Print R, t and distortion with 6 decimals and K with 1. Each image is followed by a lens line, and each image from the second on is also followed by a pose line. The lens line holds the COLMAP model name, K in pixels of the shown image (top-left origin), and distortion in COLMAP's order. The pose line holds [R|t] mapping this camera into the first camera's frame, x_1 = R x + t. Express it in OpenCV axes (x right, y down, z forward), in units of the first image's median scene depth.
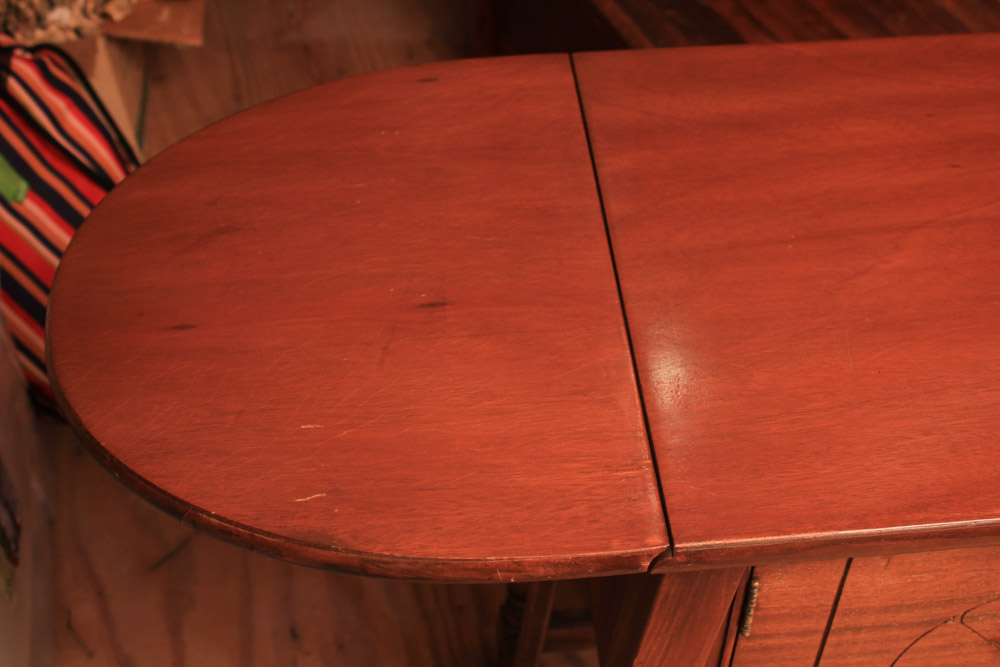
lens RADIAL K [[768.1, 0, 499.6], [0, 768.1, 328.6], [0, 0, 1]] dist [-0.017039, 0.002824]
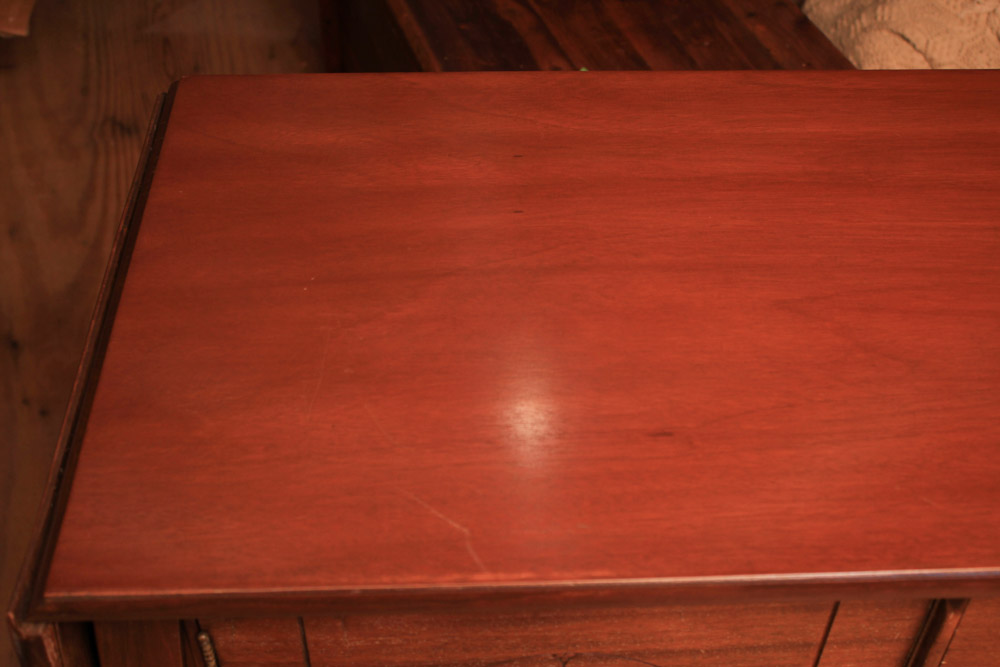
lens RADIAL K [[820.5, 0, 500.4], [0, 820.5, 339.5], [0, 0, 1]] dist [-0.025953, 0.024111]
pose [[0.998788, 0.048782, -0.006592, 0.589945], [-0.048798, 0.998806, -0.002335, -0.049624], [0.006470, 0.002654, 0.999976, -0.026185]]
